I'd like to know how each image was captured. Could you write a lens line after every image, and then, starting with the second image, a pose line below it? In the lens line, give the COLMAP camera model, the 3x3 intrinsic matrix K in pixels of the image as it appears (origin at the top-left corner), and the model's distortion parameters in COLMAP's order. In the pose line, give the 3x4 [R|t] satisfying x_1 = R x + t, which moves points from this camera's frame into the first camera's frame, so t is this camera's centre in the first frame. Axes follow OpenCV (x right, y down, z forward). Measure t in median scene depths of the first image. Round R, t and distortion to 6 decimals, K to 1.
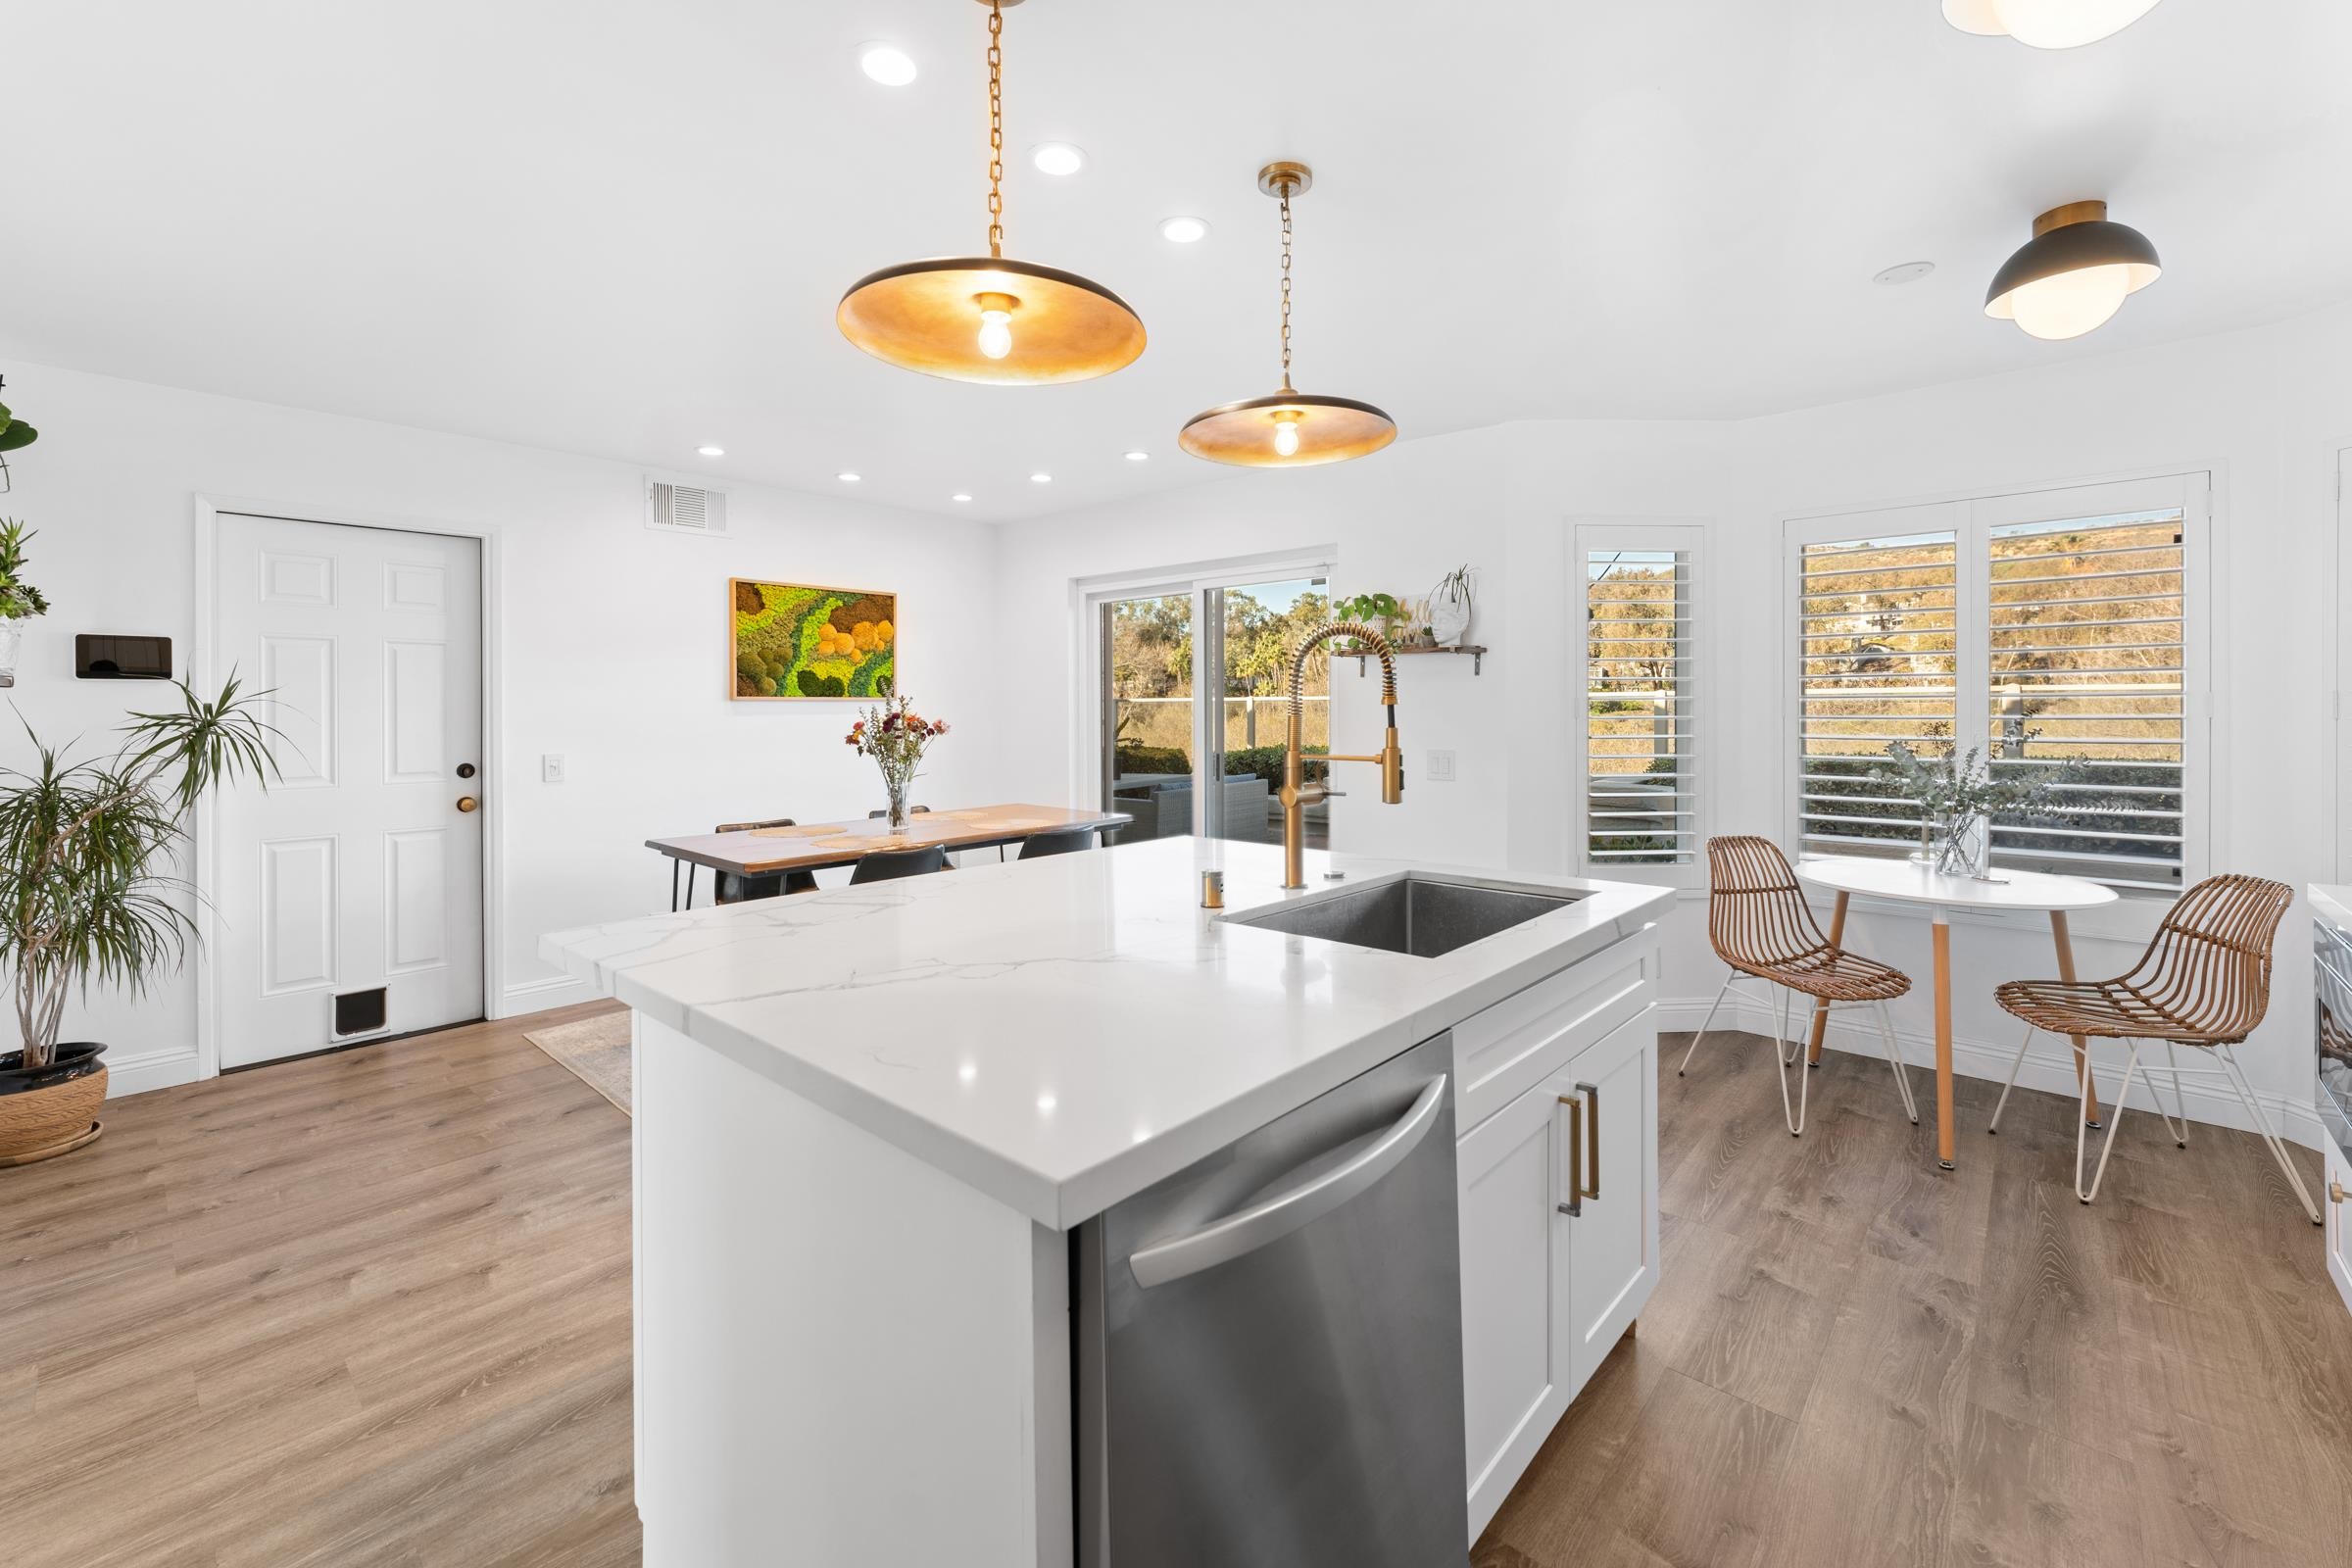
lens RADIAL K [[966.9, 0, 1189.4], [0, 966.9, 715.4], [0, 0, 1]] dist [0.001421, 0.000146]
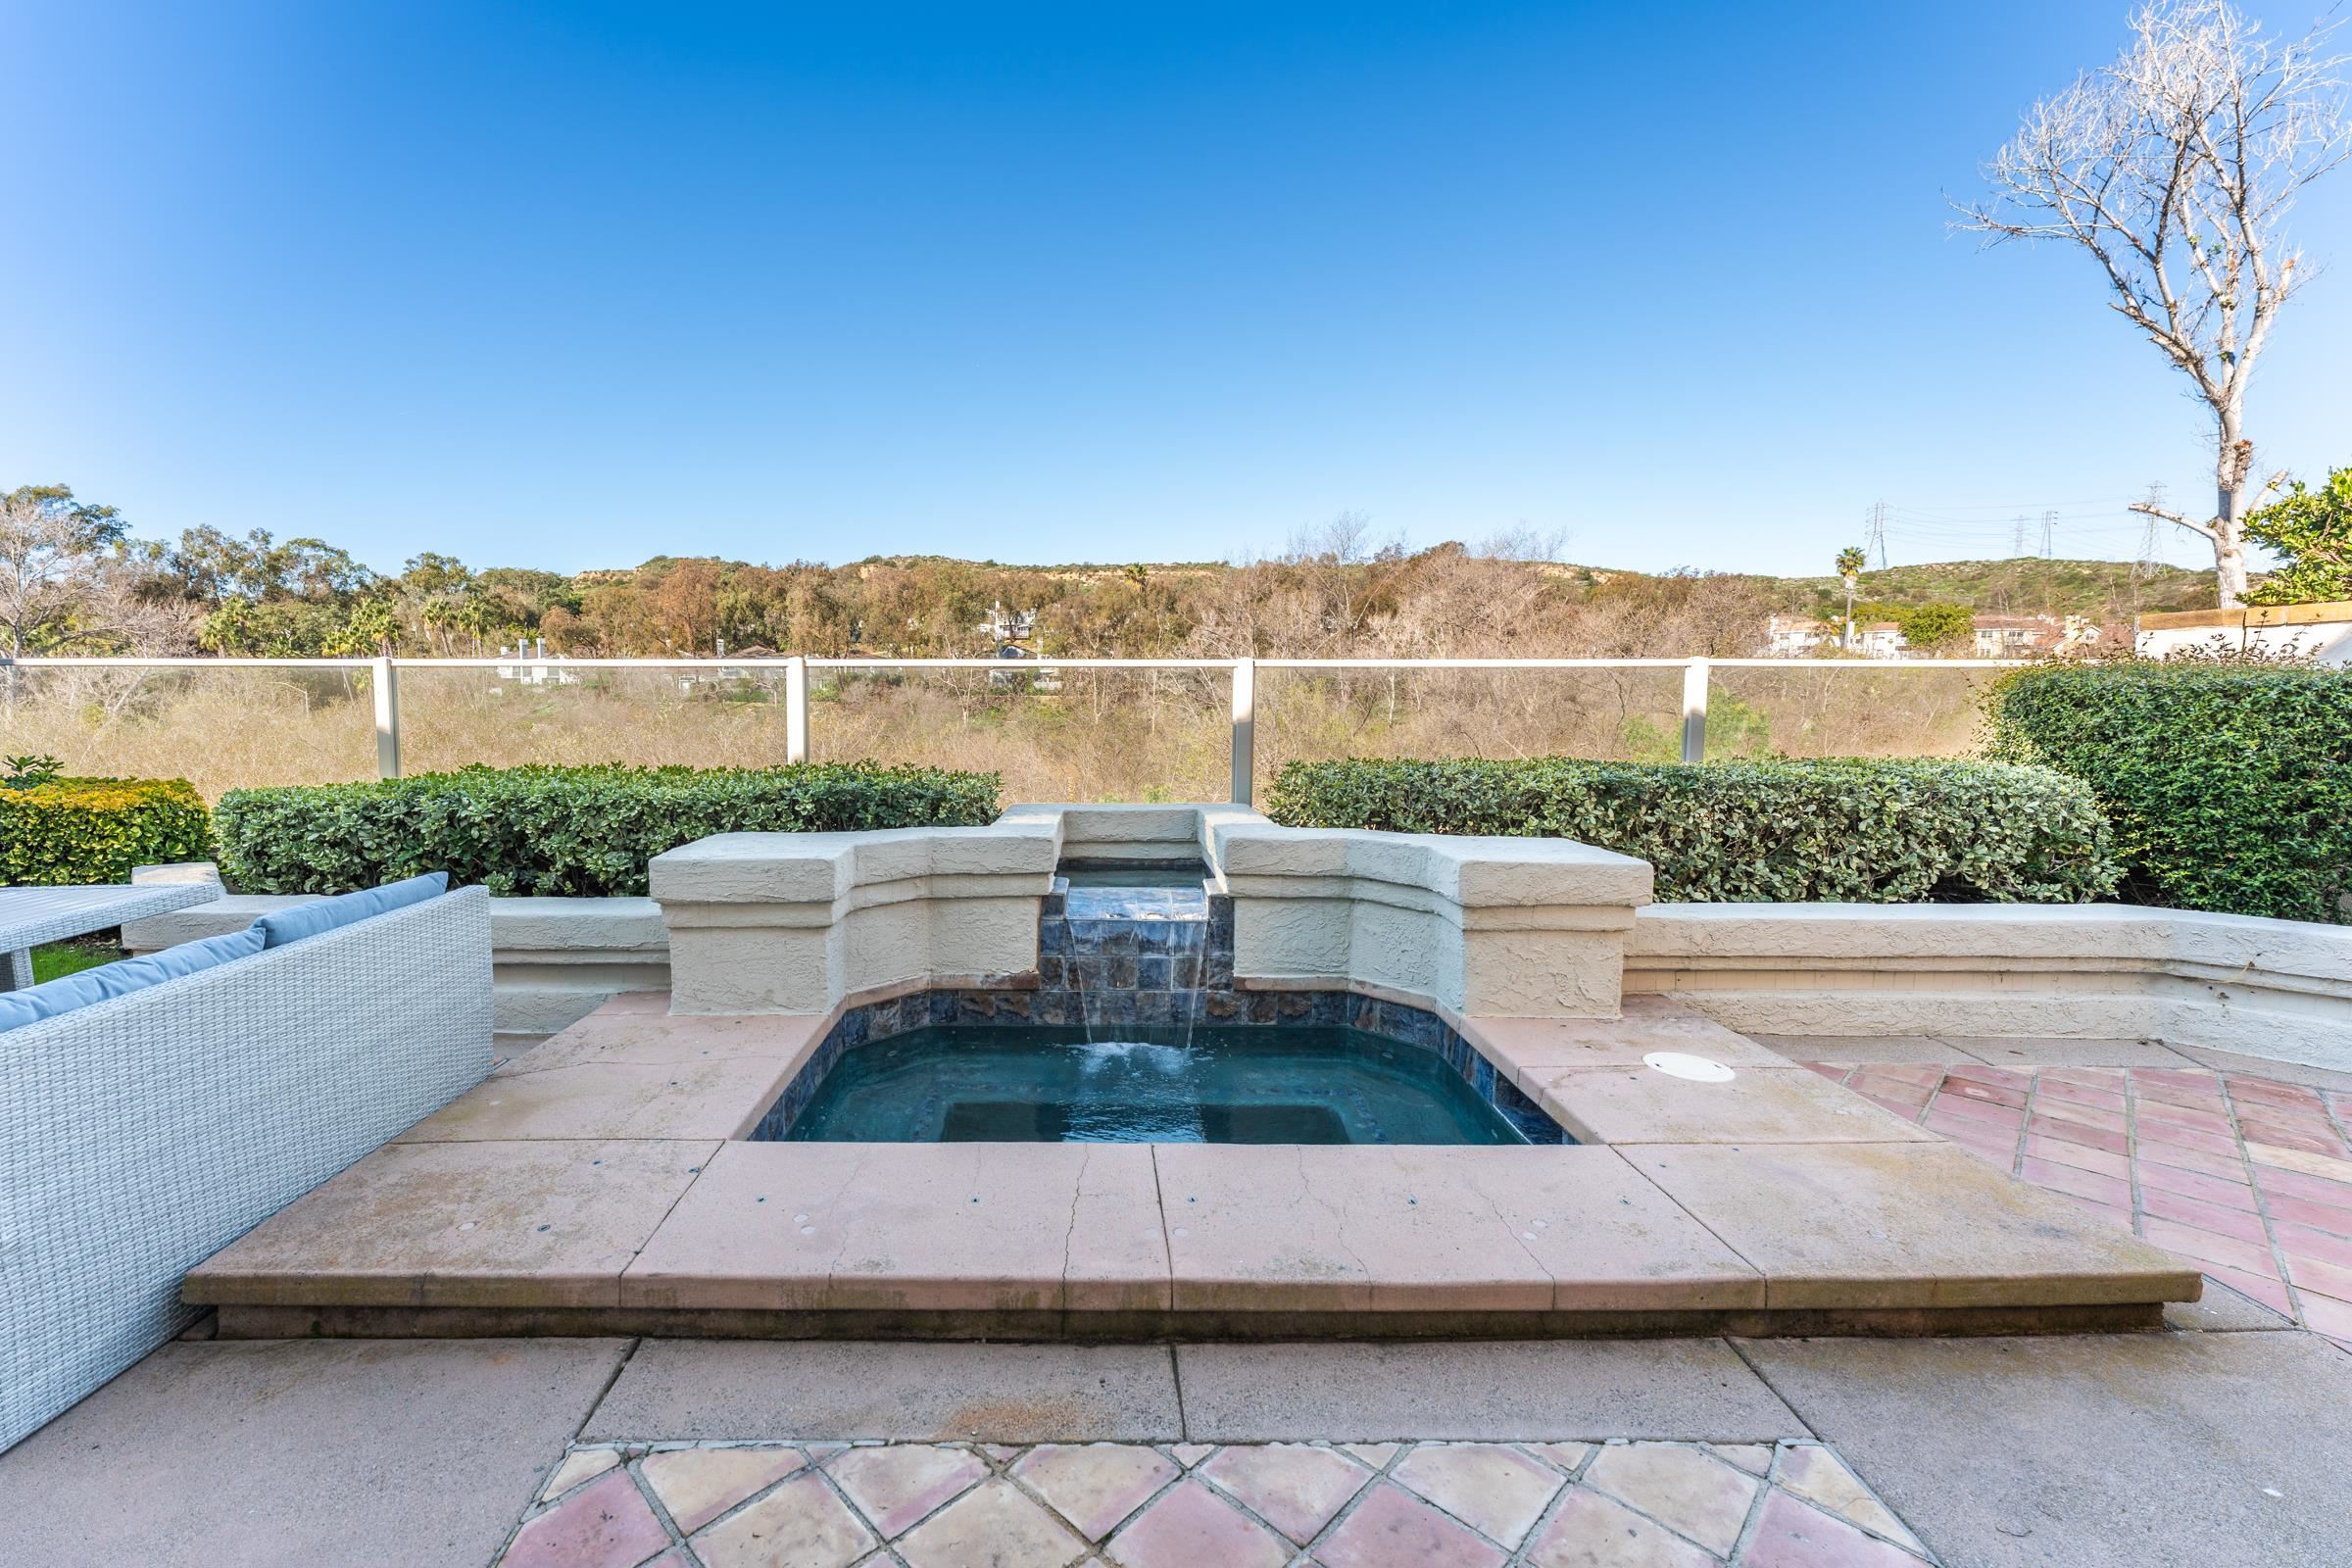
lens RADIAL K [[978.4, 0, 1085.8], [0, 978.4, 772.0], [0, 0, 1]] dist [0.000615, -0.000040]
pose [[0.759025, -0.042821, 0.649652, 0.042430], [-0.000726, 0.997778, 0.066616, 0.008328], [-0.651061, -0.051035, 0.757308, 1.306255]]
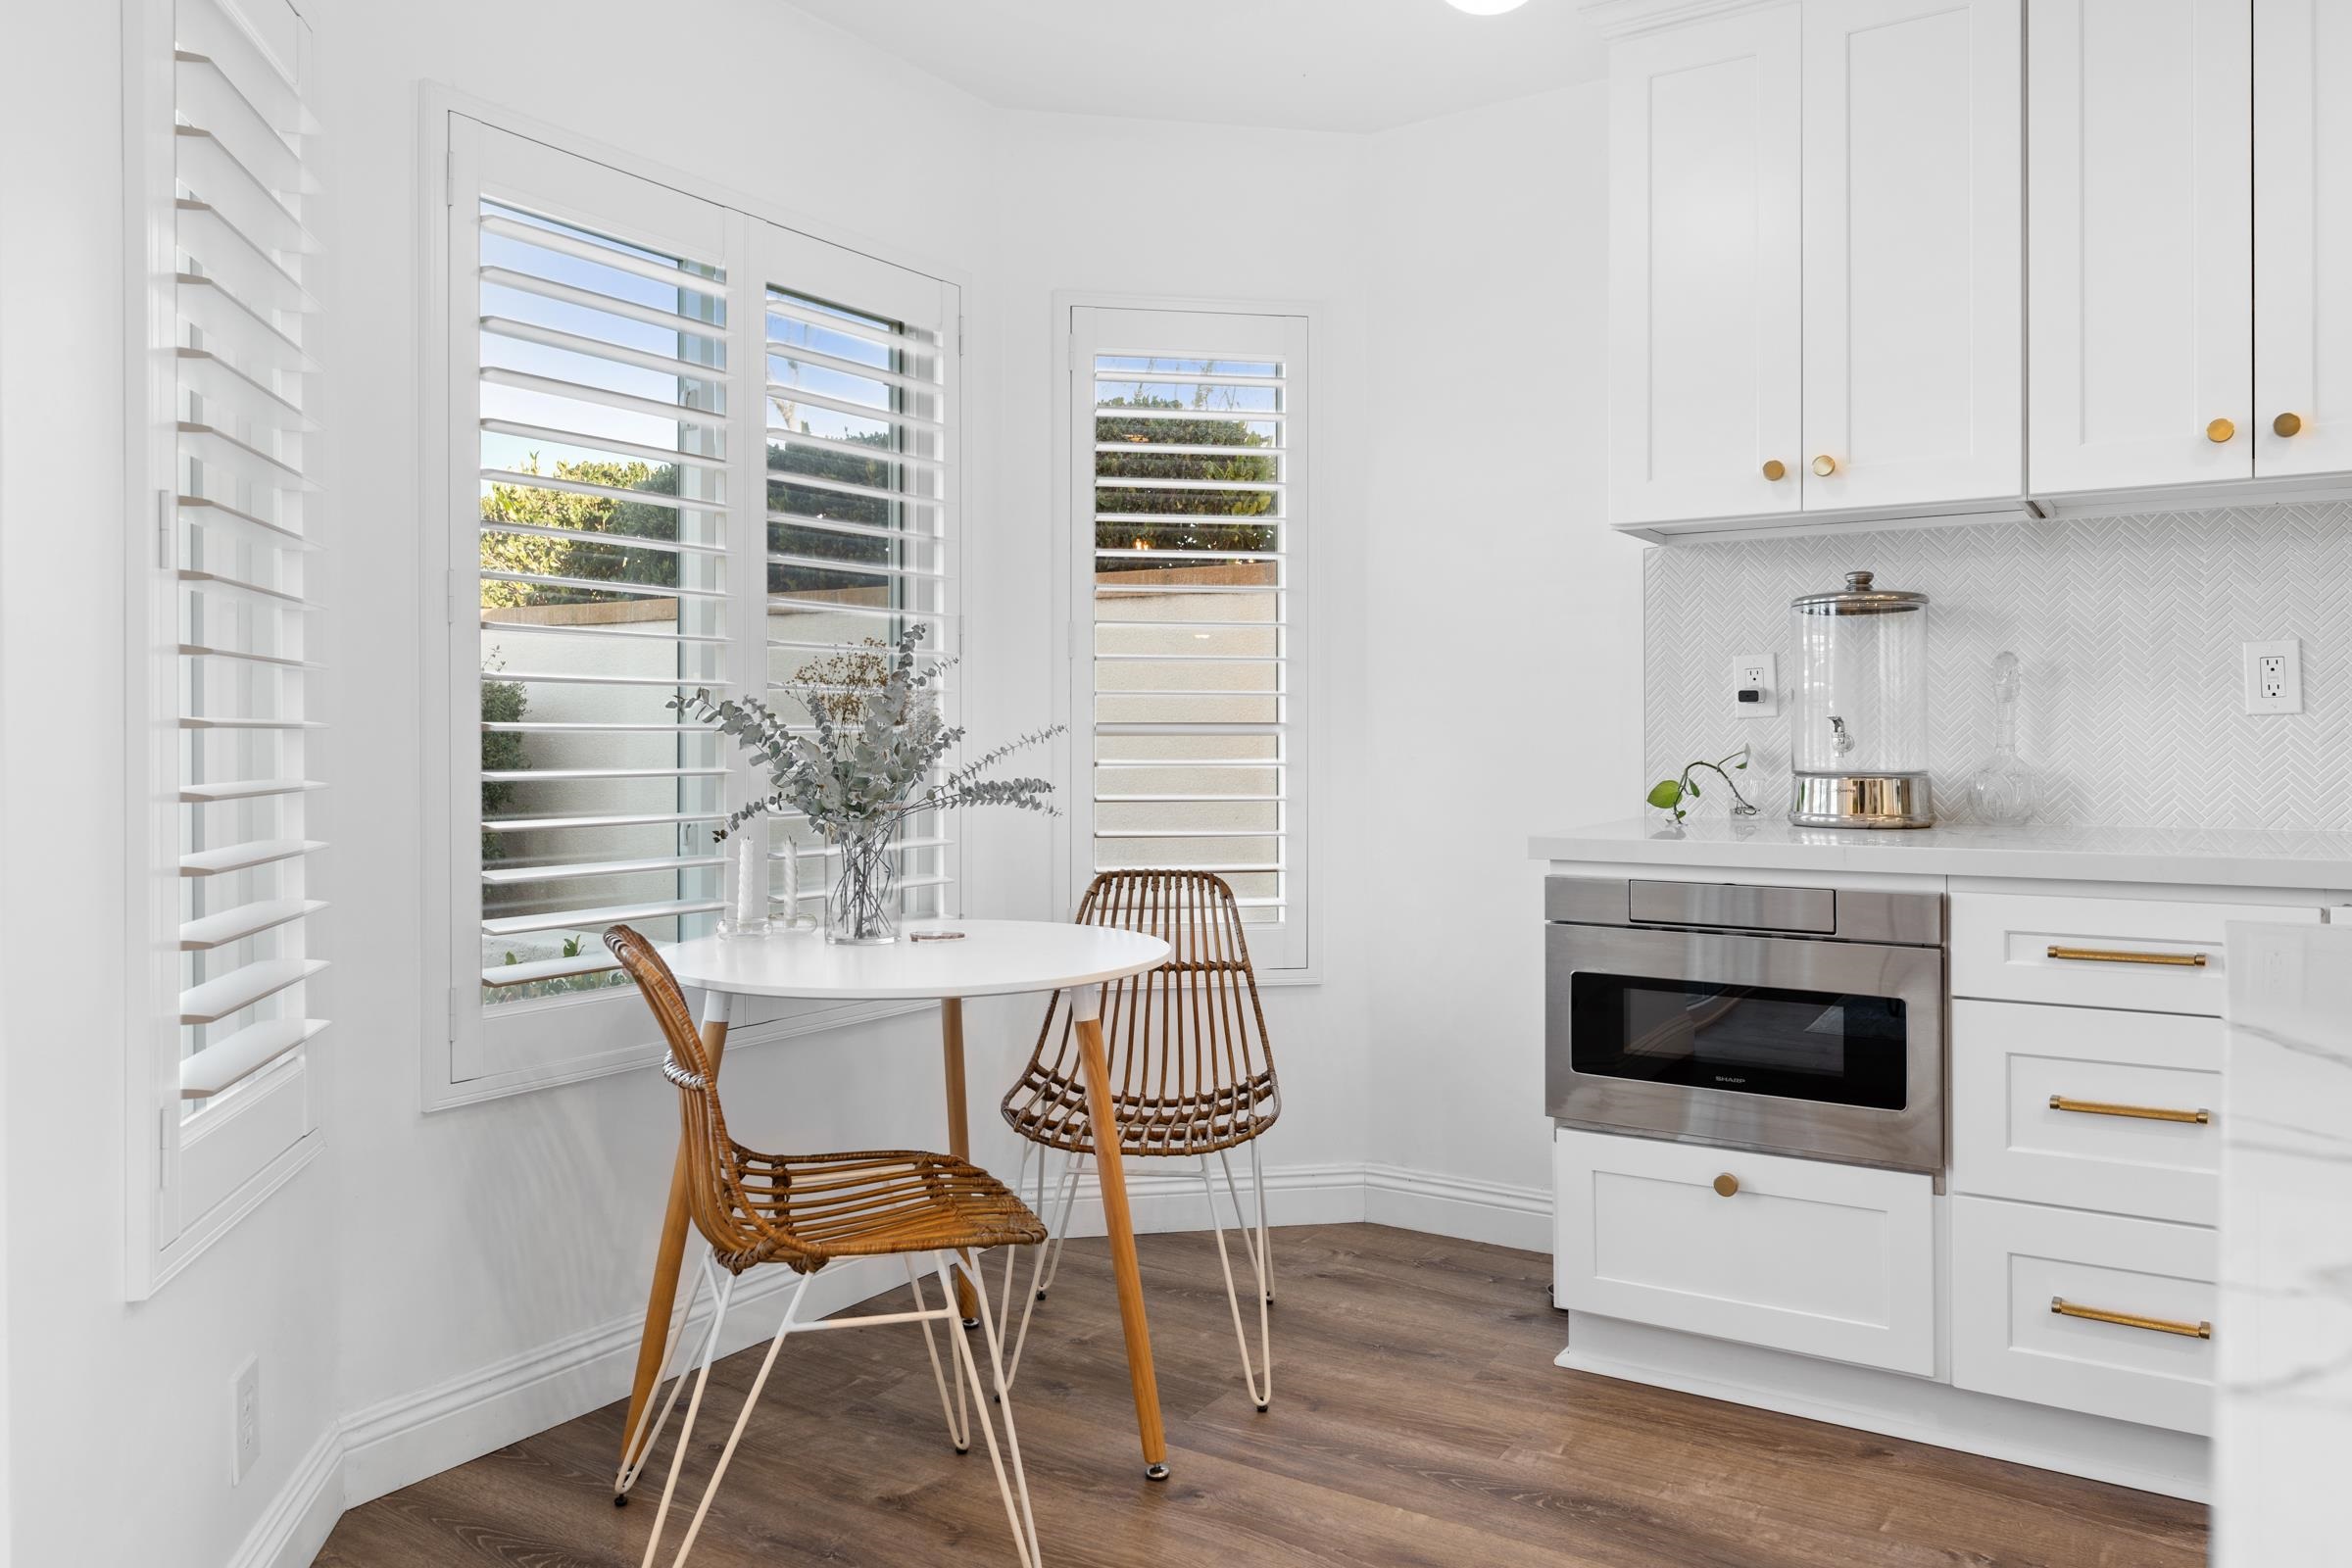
lens RADIAL K [[1626.7, 0, 1177.7], [0, 1626.7, 722.4], [0, 0, 1]] dist [-0.000286, -0.002060]
pose [[-0.151156, 0.013065, 0.988424, -0.060260], [0.008787, 0.999891, -0.011873, 0.045868], [-0.988471, 0.006890, -0.151254, 0.726973]]
